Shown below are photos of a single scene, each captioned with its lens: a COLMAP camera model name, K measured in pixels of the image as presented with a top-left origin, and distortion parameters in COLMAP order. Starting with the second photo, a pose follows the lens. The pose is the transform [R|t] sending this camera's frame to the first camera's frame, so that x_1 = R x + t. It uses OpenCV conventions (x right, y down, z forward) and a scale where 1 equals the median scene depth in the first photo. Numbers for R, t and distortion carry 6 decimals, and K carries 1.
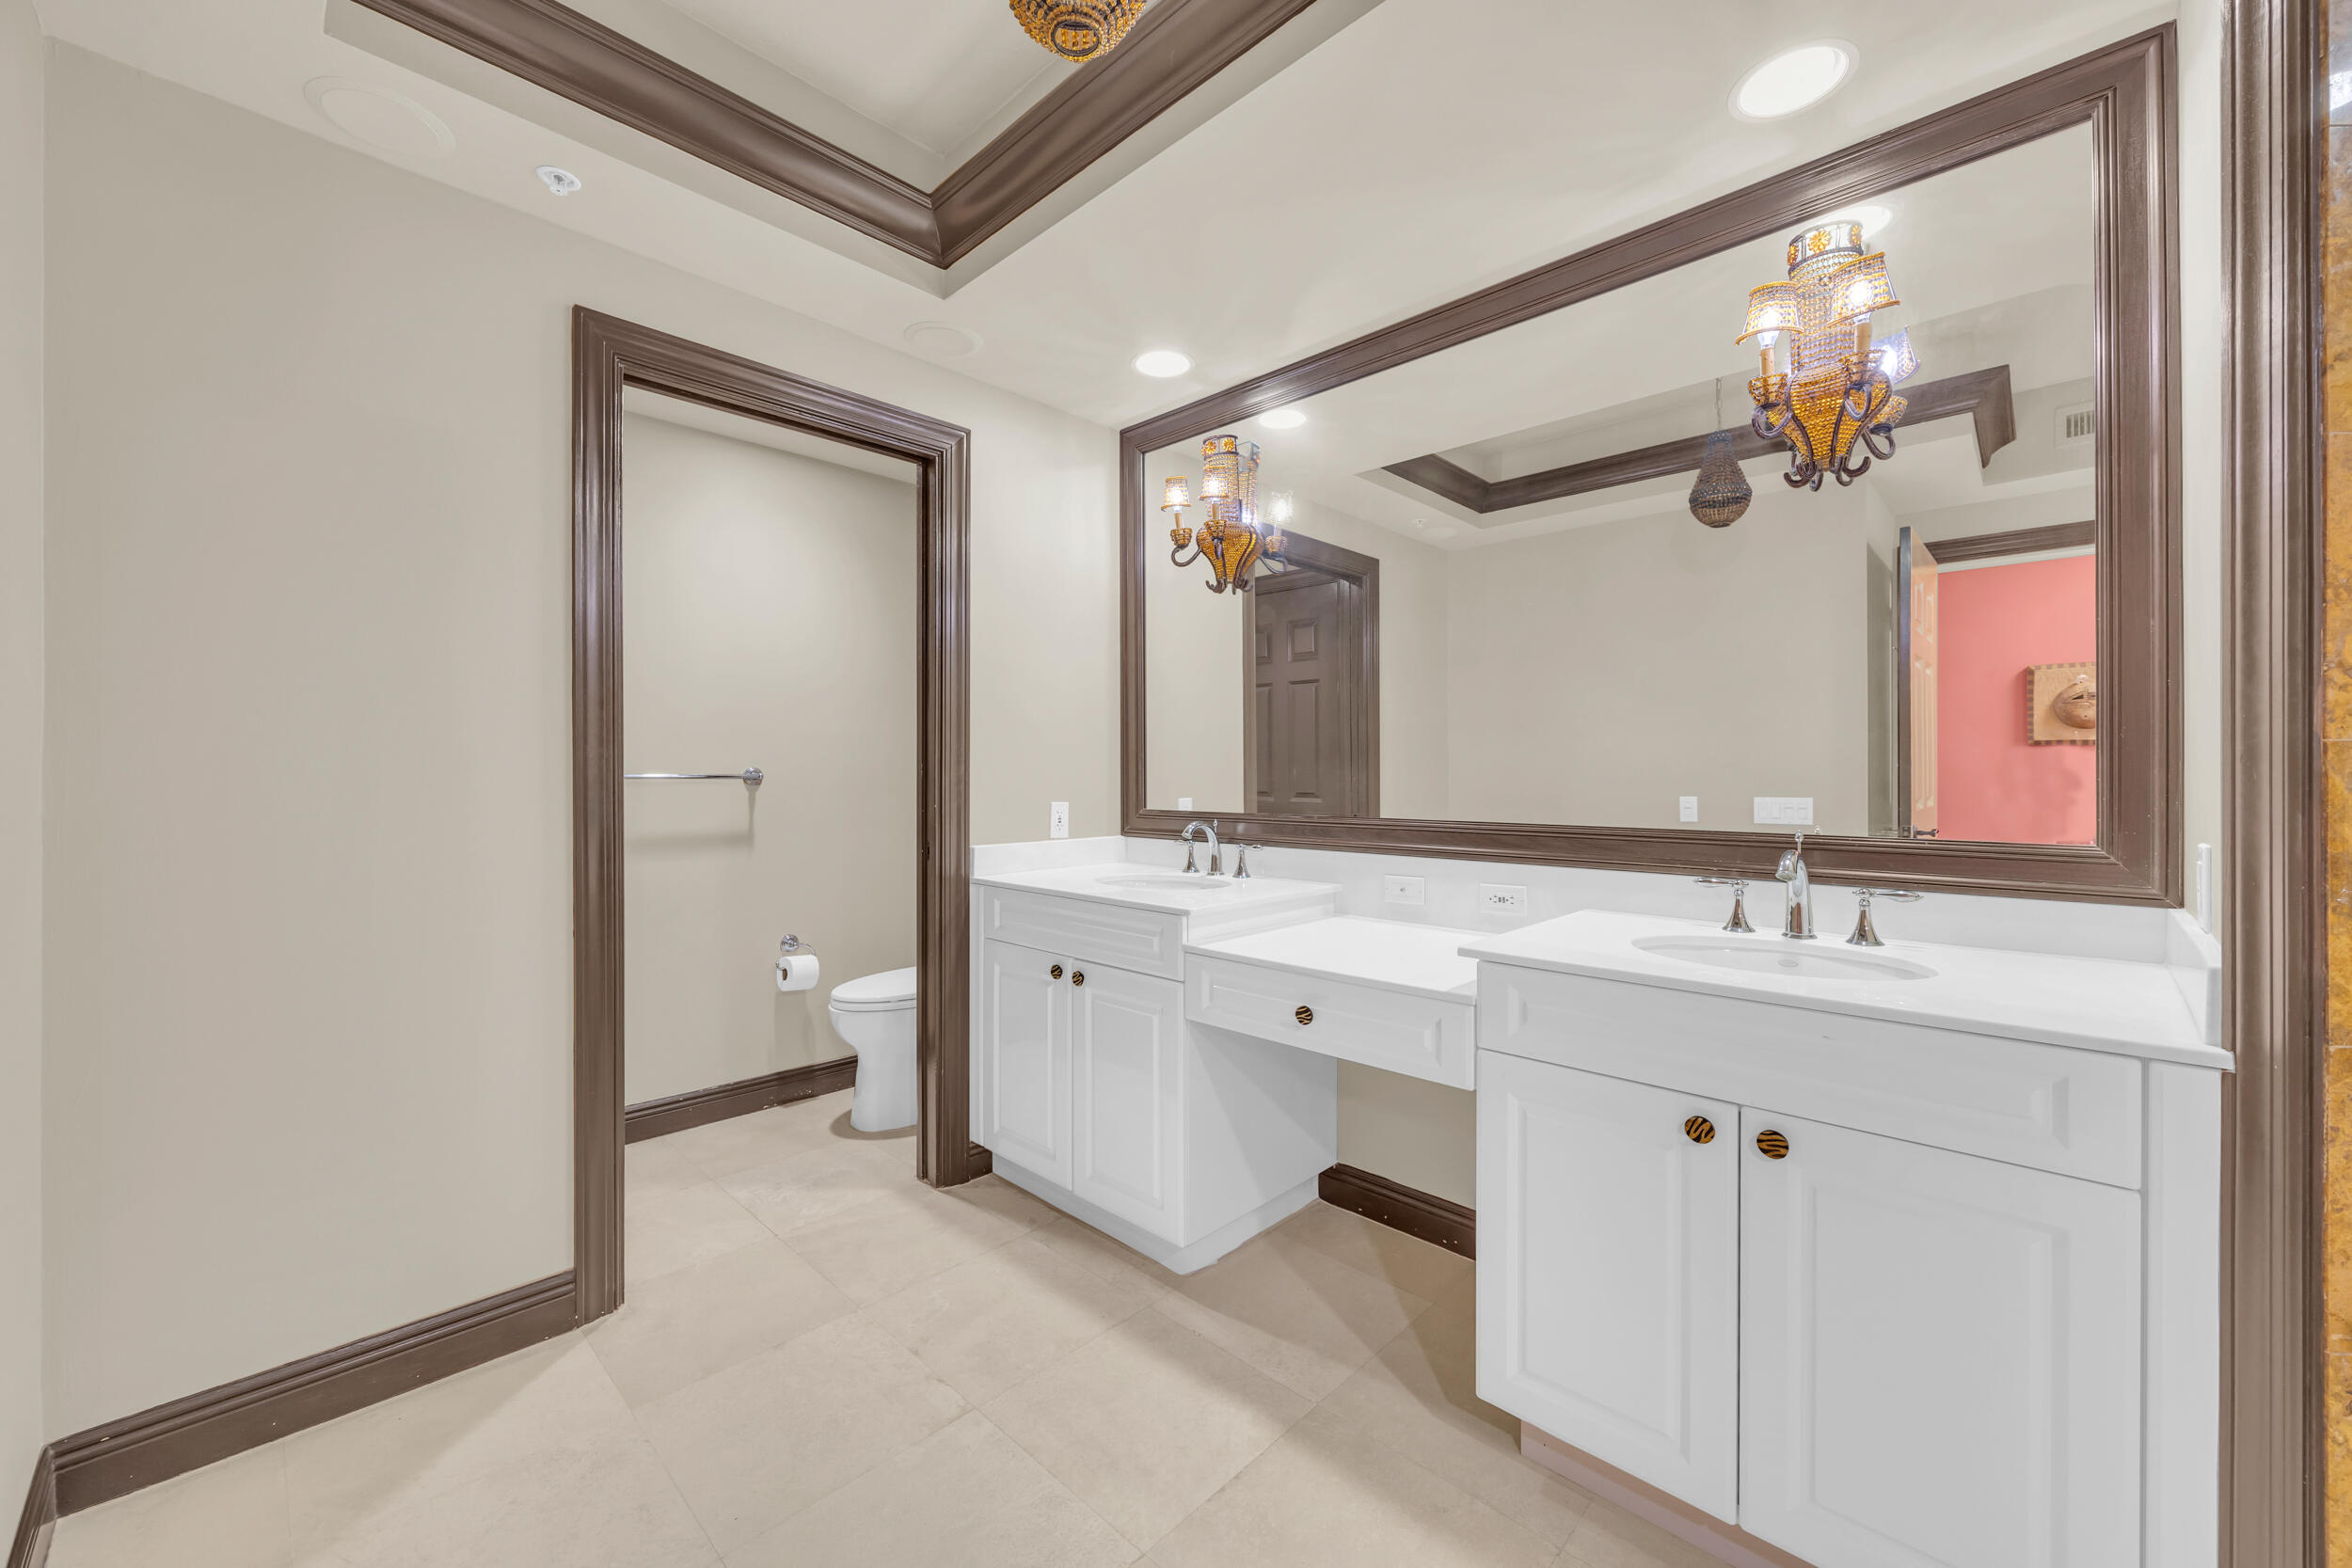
lens RADIAL K [[901.4, 0, 1178.0], [0, 901.4, 770.2], [0, 0, 1]] dist [-0.002447, -0.000073]
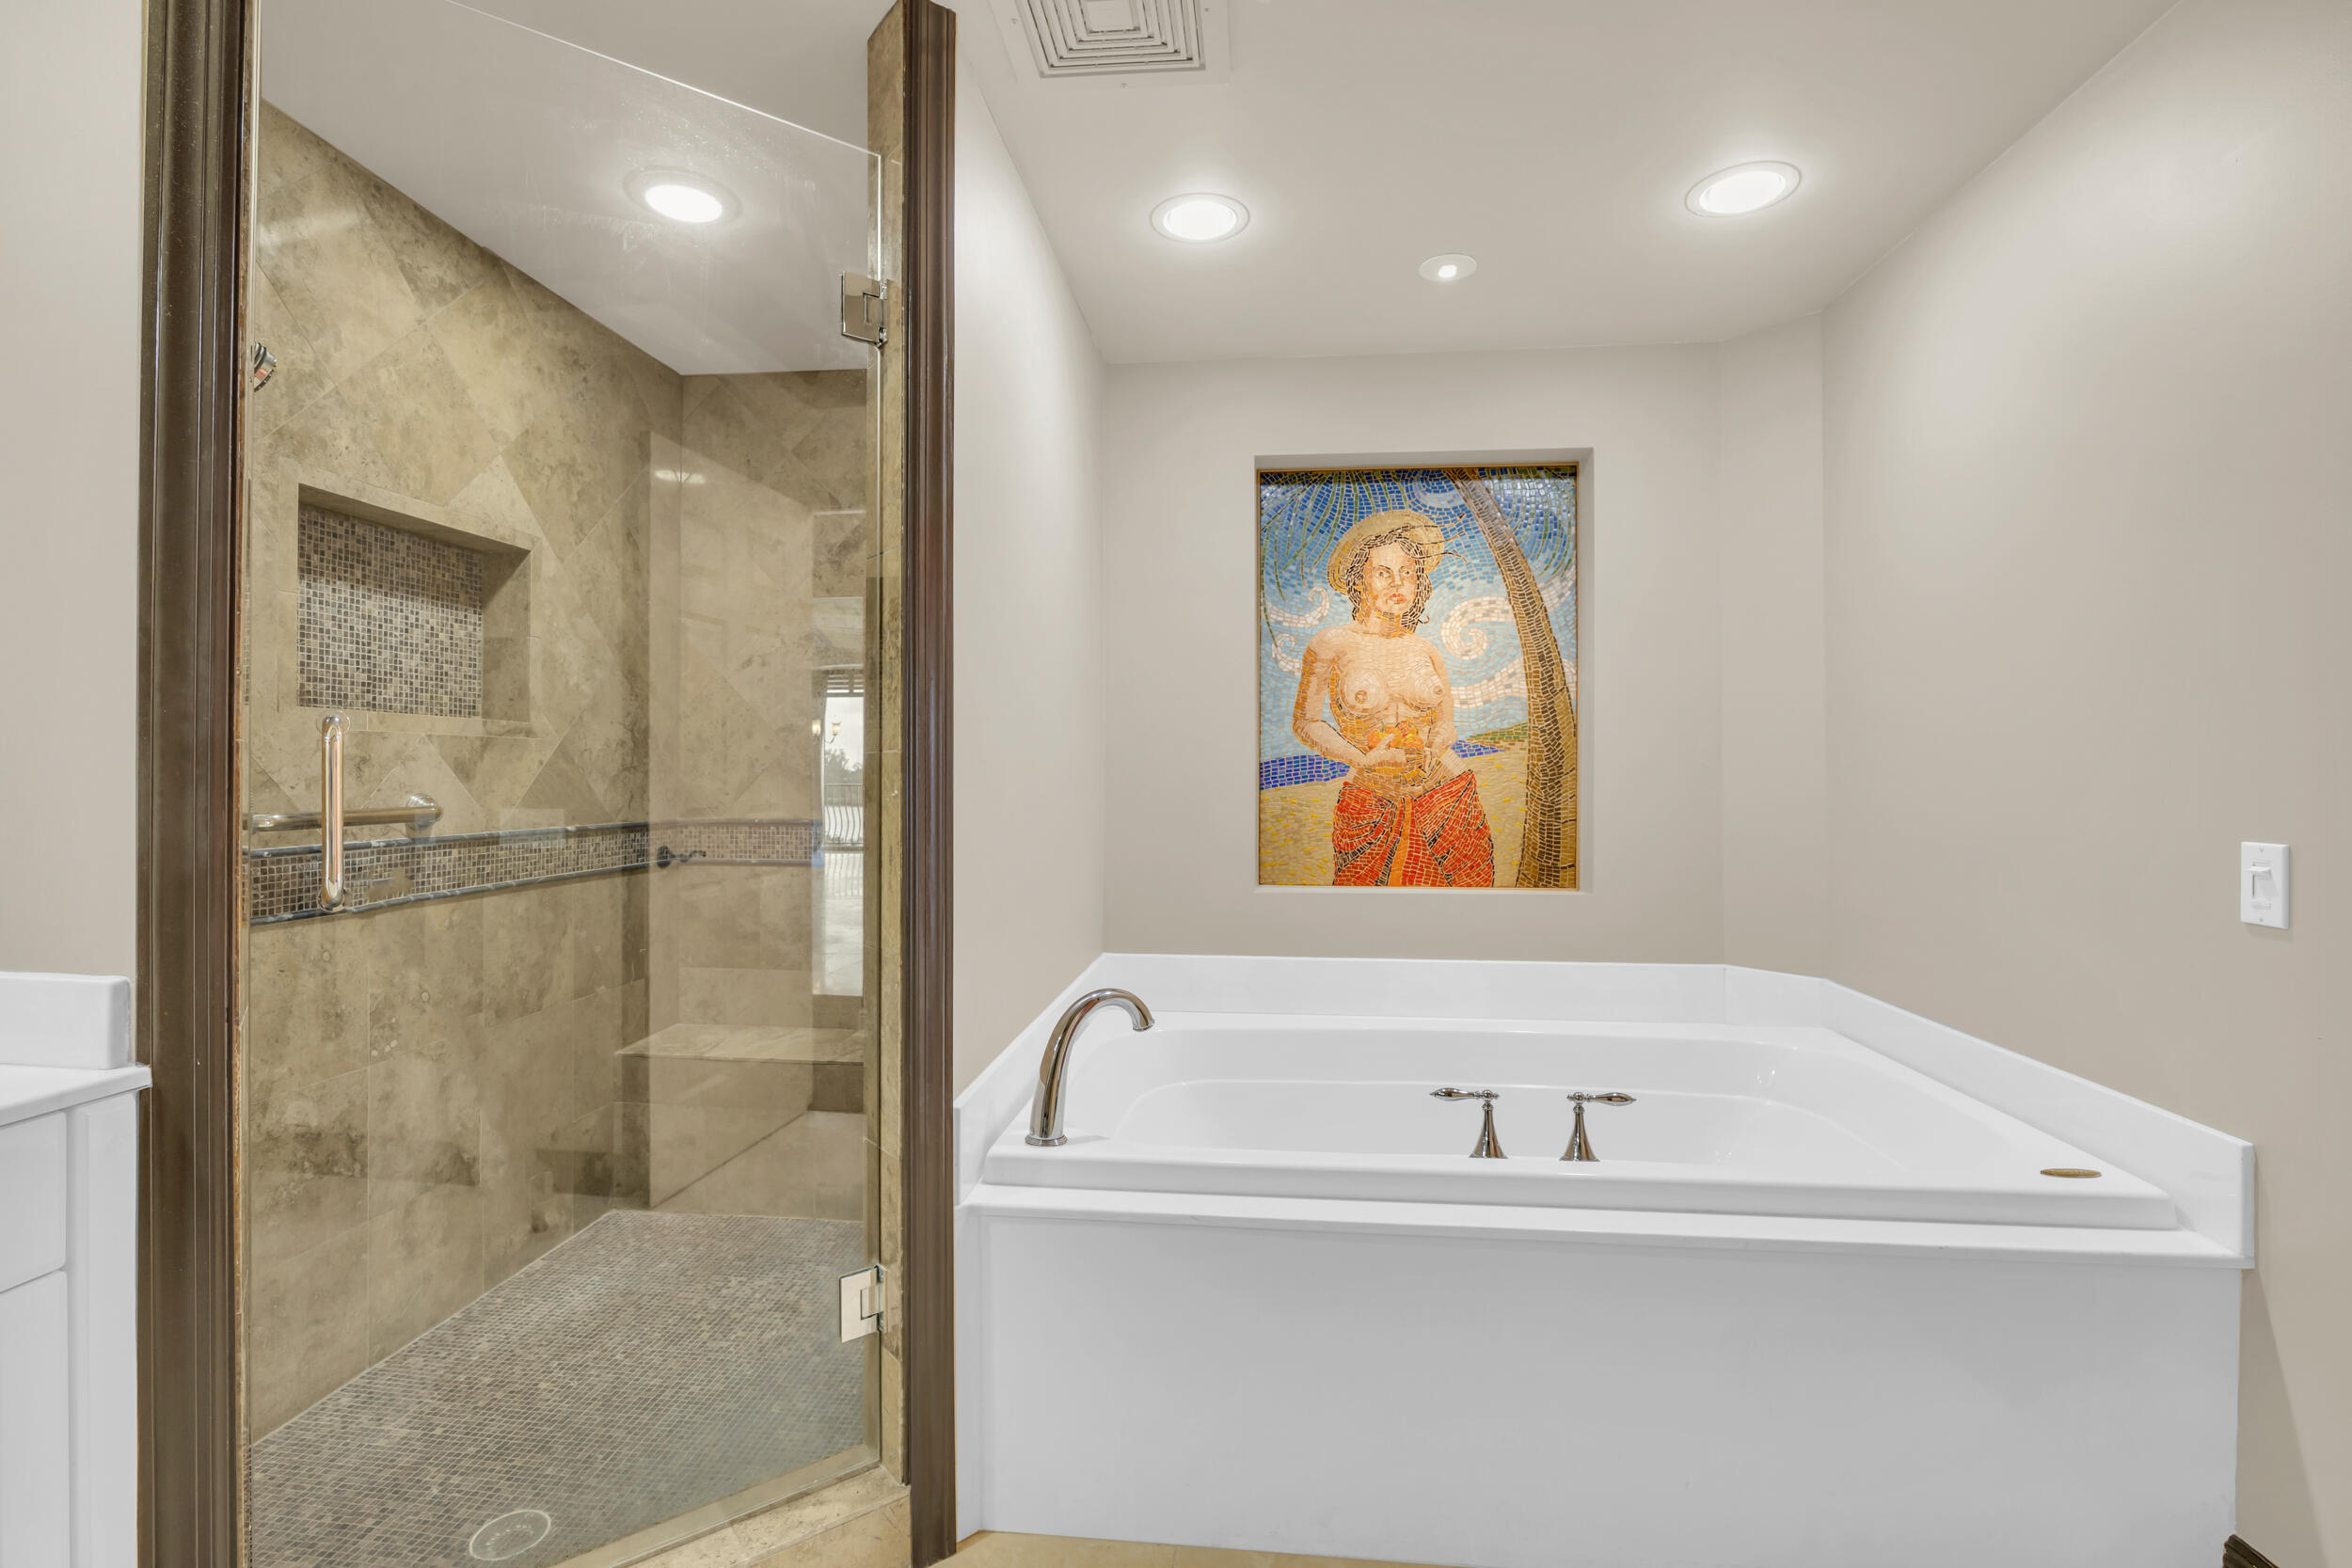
lens RADIAL K [[1057.0, 0, 1194.3], [0, 1057.0, 775.3], [0, 0, 1]] dist [-0.015859, 0.000939]
pose [[-0.619513, -0.002371, 0.784983, -0.220671], [-0.007296, 0.999970, -0.002737, 0.000130], [-0.784952, -0.007423, -0.619512, 0.473827]]
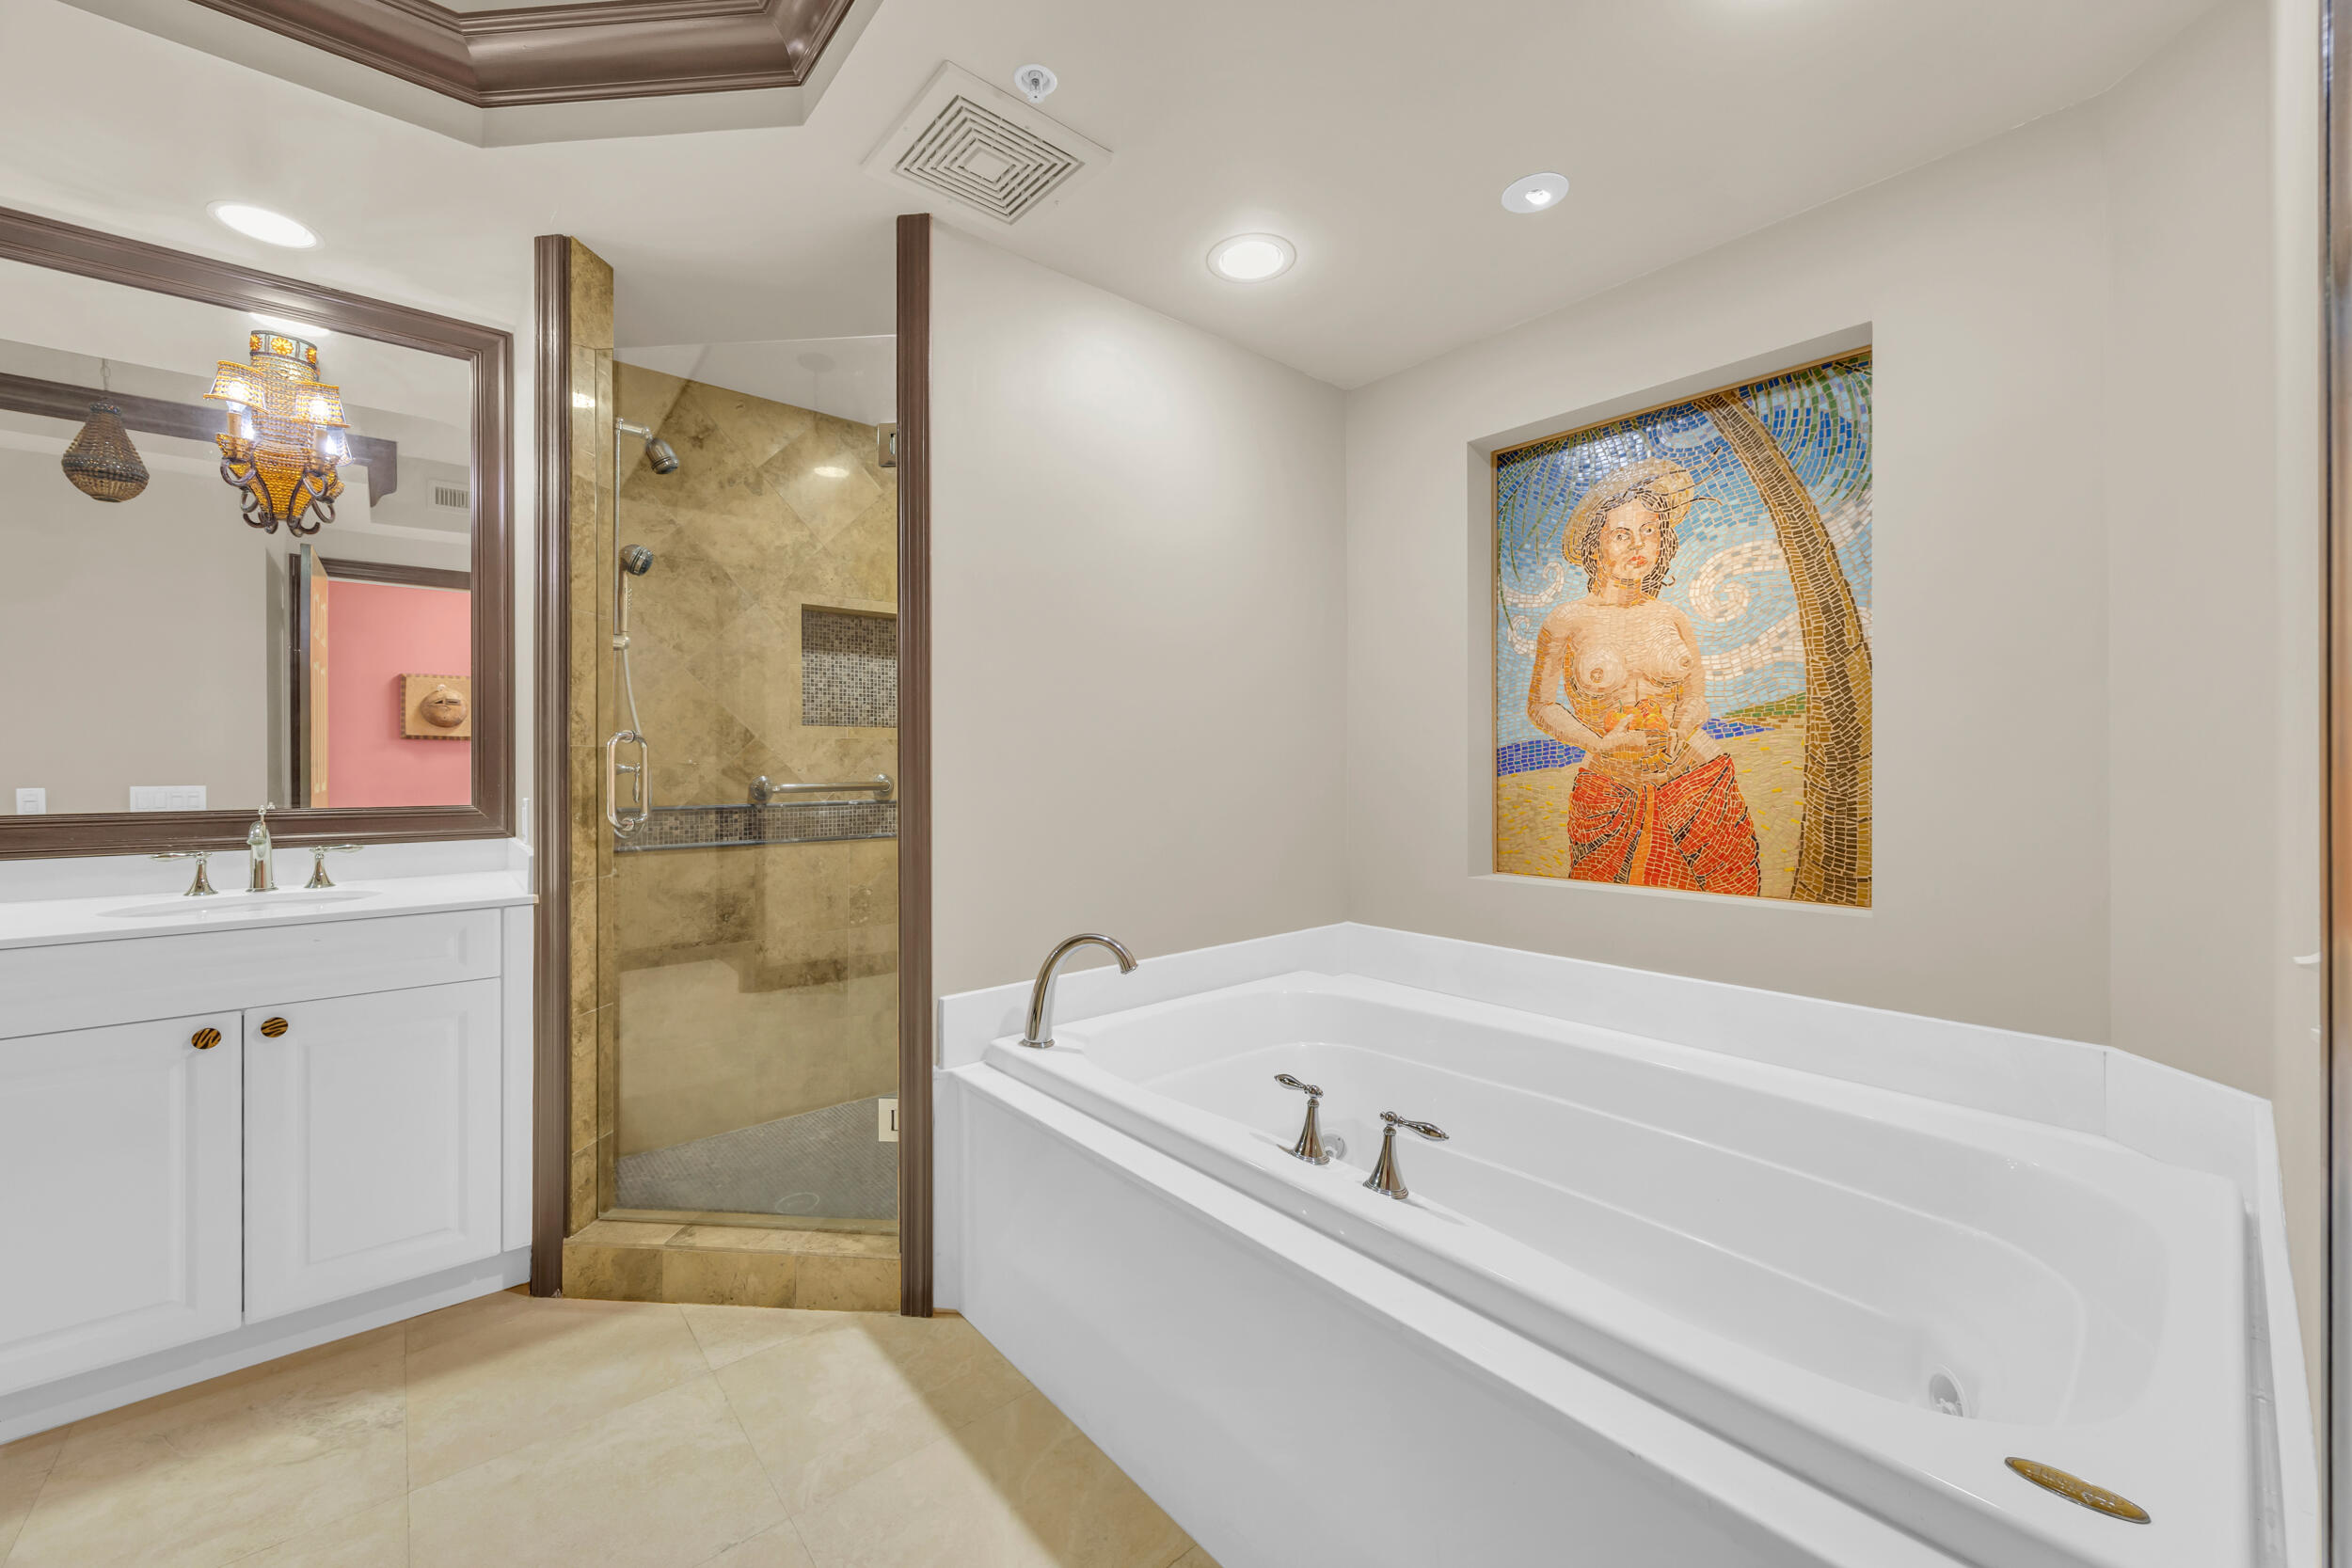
lens RADIAL K [[901.4, 0, 1178.0], [0, 901.4, 770.2], [0, 0, 1]] dist [-0.002447, -0.000073]
pose [[0.086120, -0.006940, 0.996261, -0.455953], [-0.005223, 0.999959, 0.007417, 0.000822], [-0.996271, -0.005842, 0.086081, -0.385912]]
